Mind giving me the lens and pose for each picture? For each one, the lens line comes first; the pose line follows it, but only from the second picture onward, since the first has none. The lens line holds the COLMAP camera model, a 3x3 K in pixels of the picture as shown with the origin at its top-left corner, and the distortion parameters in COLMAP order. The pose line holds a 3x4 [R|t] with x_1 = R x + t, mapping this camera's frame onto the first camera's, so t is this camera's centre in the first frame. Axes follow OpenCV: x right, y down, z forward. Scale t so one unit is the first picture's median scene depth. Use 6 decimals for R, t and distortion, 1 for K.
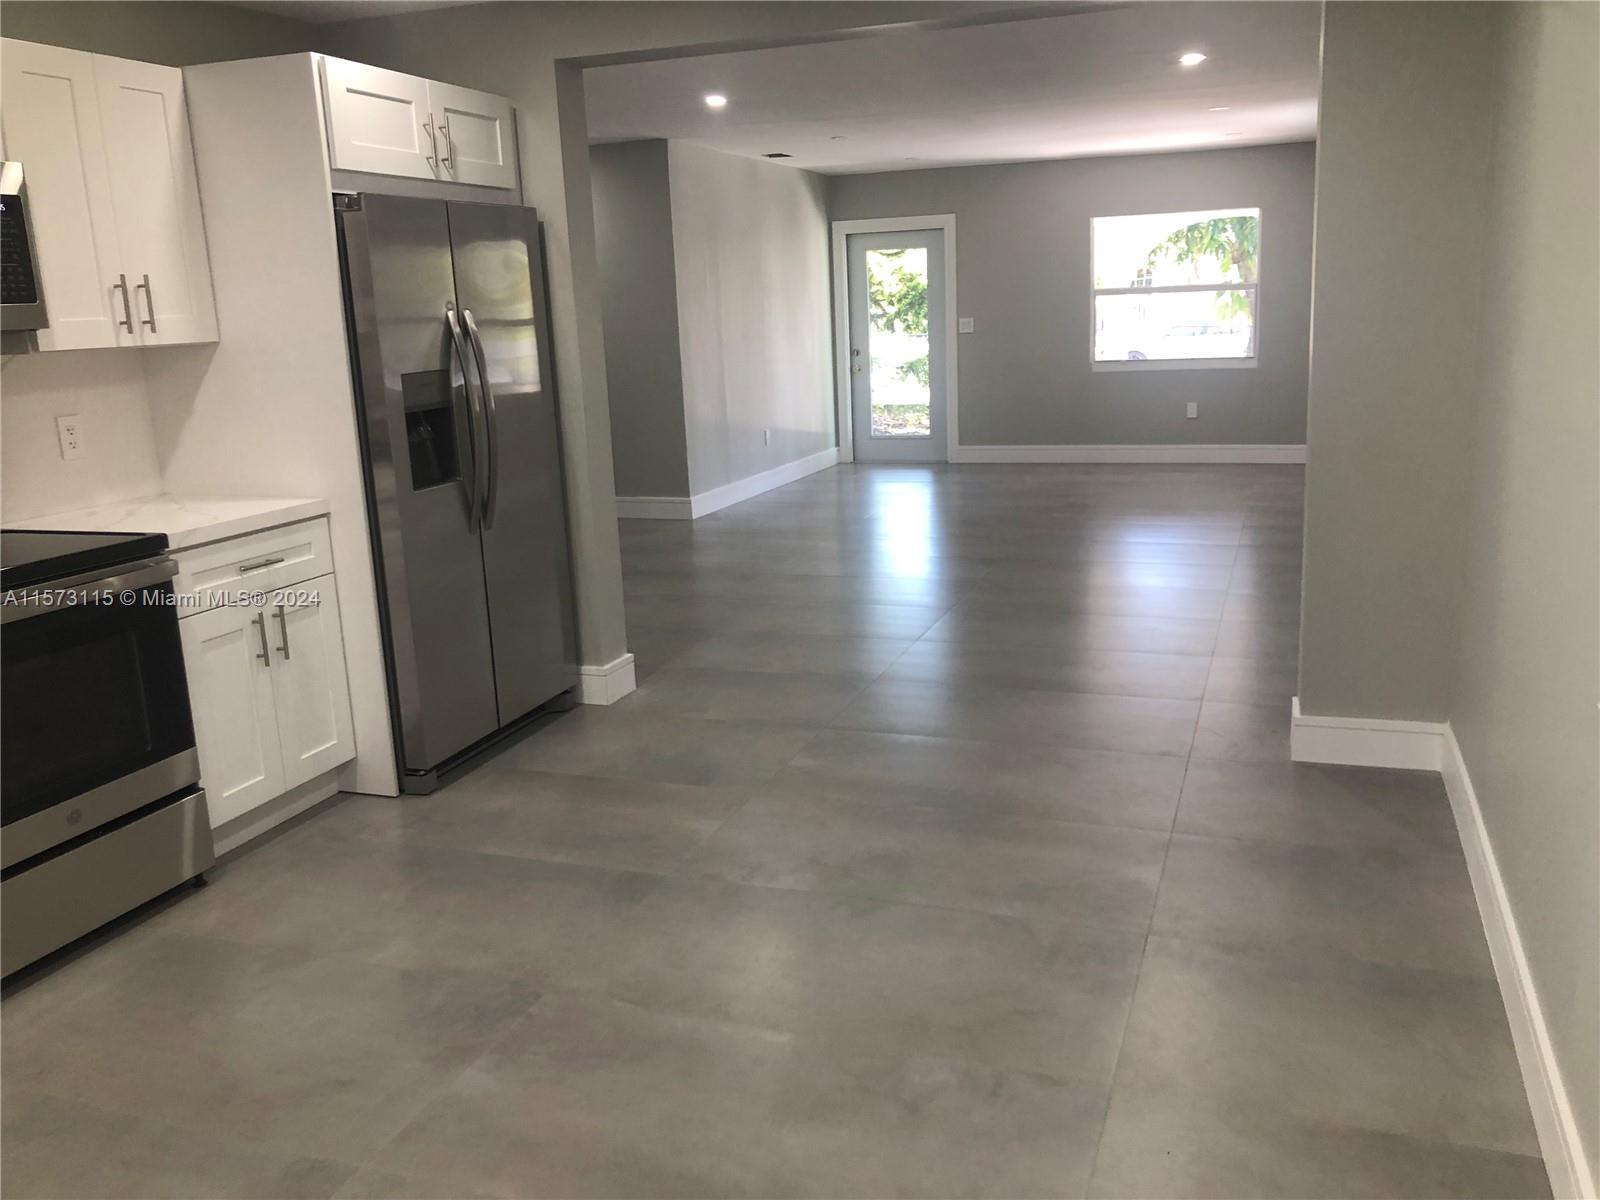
lens RADIAL K [[1304.1, 0, 794.1], [0, 1304.1, 595.5], [0, 0, 1]] dist [0.026377, -0.019680]
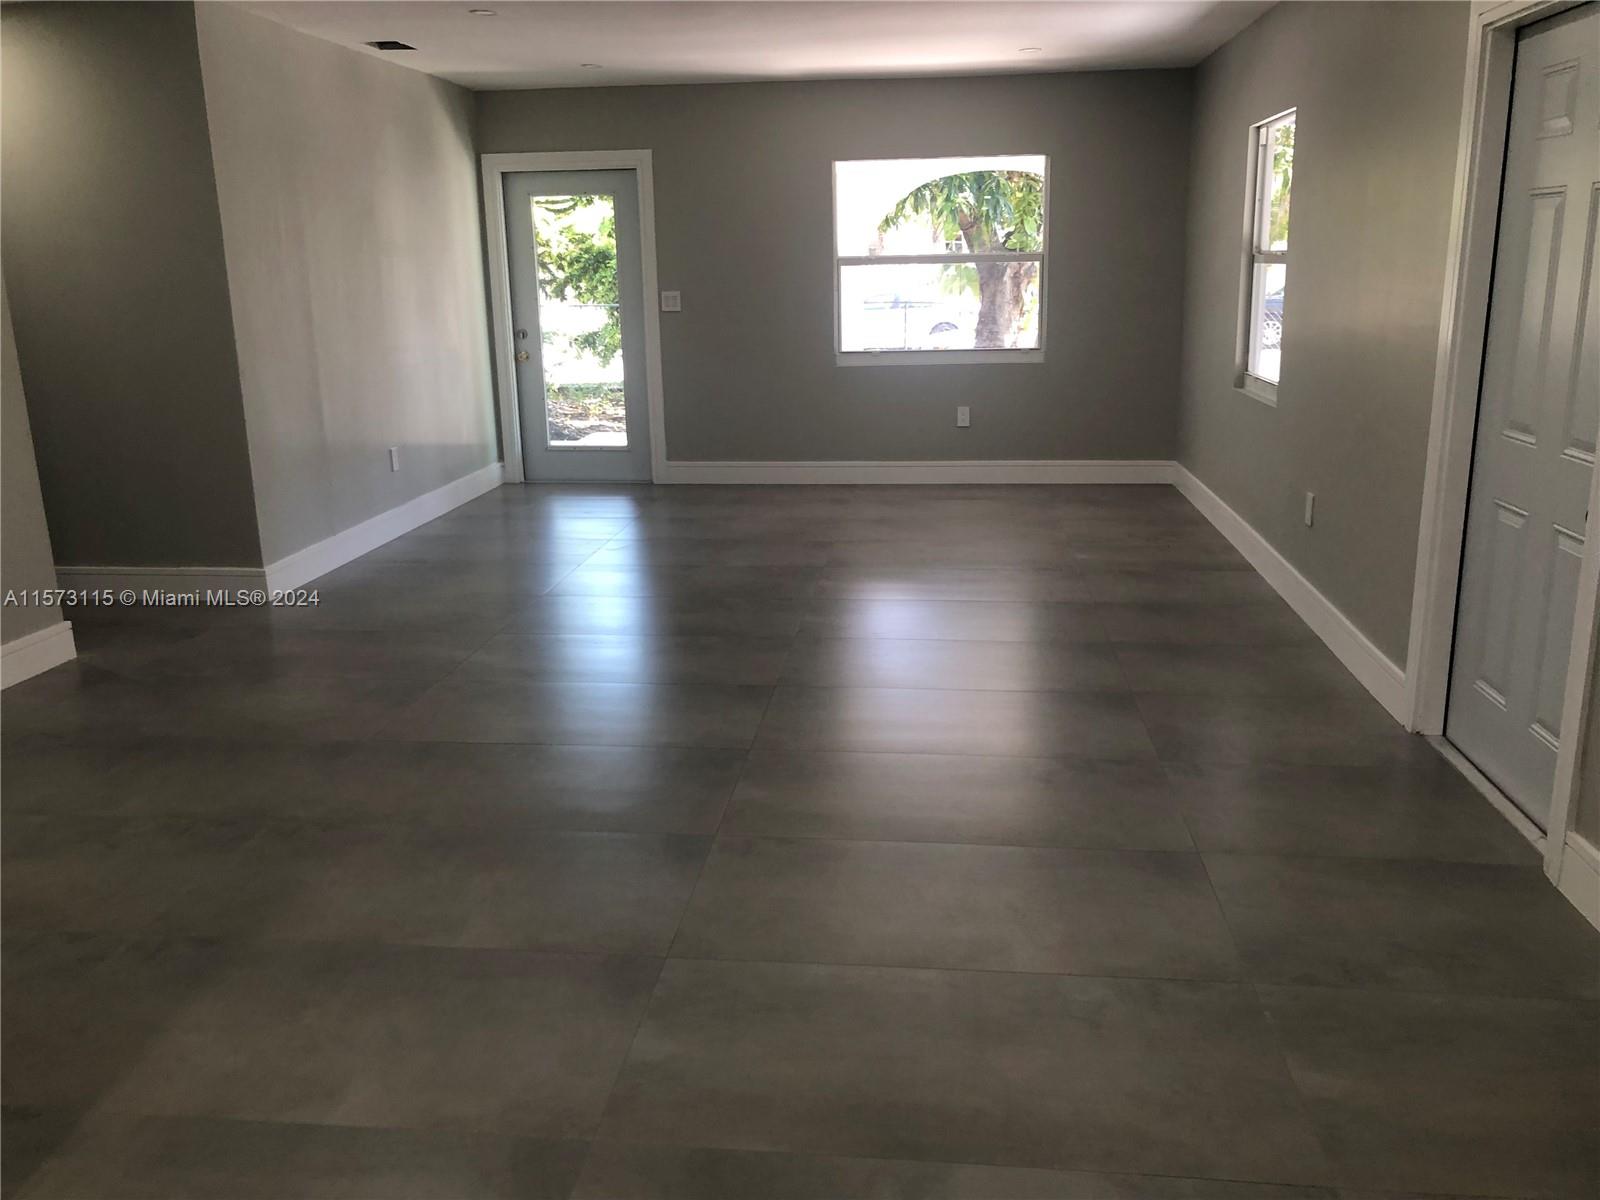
lens RADIAL K [[1304.1, 0, 796.5], [0, 1304.1, 589.1], [0, 0, 1]] dist [0.026377, -0.019680]
pose [[0.969158, -0.037329, 0.243596, 0.012564], [0.032218, 0.999170, 0.024933, -0.055624], [-0.244325, -0.016316, 0.969556, 0.242919]]
